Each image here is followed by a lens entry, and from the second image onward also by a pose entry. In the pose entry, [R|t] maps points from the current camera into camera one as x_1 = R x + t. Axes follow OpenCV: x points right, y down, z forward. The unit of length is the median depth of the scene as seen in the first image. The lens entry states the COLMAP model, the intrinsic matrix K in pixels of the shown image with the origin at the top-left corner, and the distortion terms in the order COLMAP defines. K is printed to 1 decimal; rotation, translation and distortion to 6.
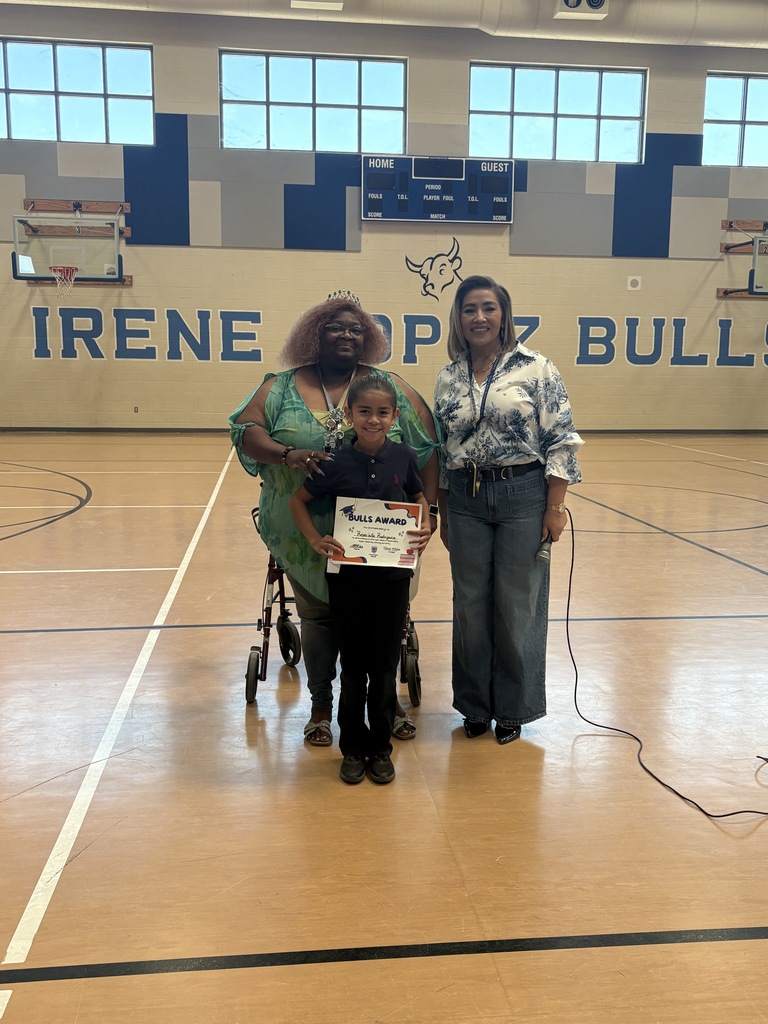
lens RADIAL K [[986.7, 0, 389.6], [0, 986.7, 511.9], [0, 0, 1]] dist [0.076822, -0.176633]
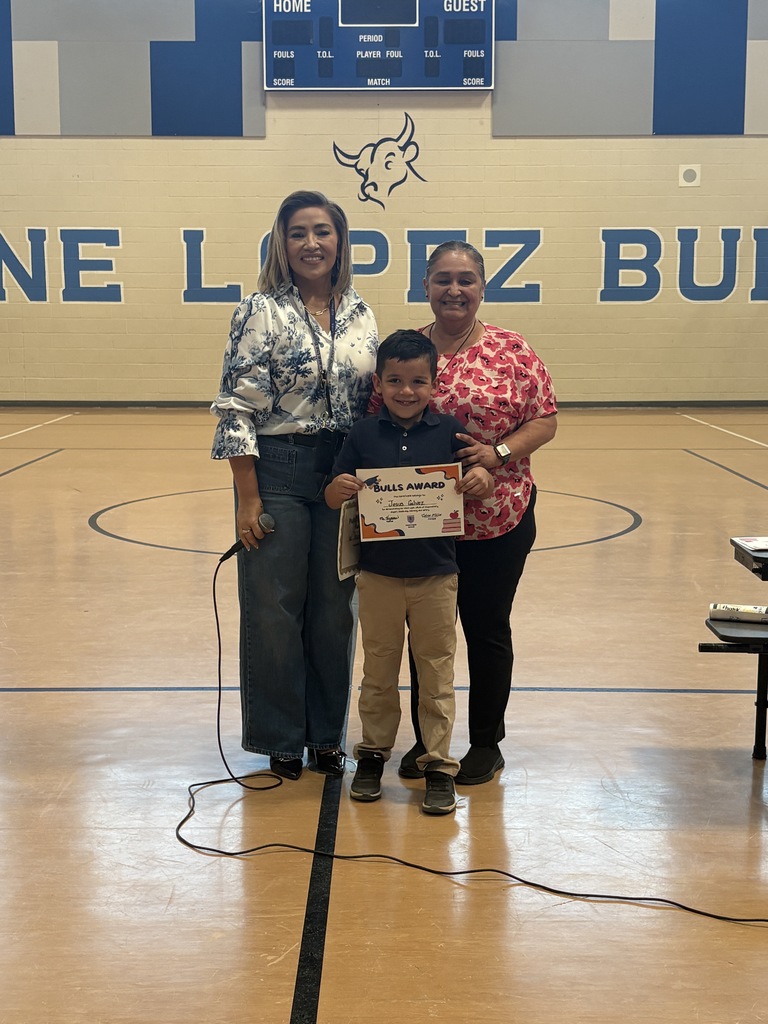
lens RADIAL K [[1460.4, 0, 385.3], [0, 1460.4, 507.3], [0, 0, 1]] dist [0.220202, -0.840844]
pose [[0.991205, 0.006973, -0.132151, 0.188070], [-0.008585, 0.999895, -0.011632, -0.000514], [0.132057, 0.012664, 0.991161, 0.019661]]
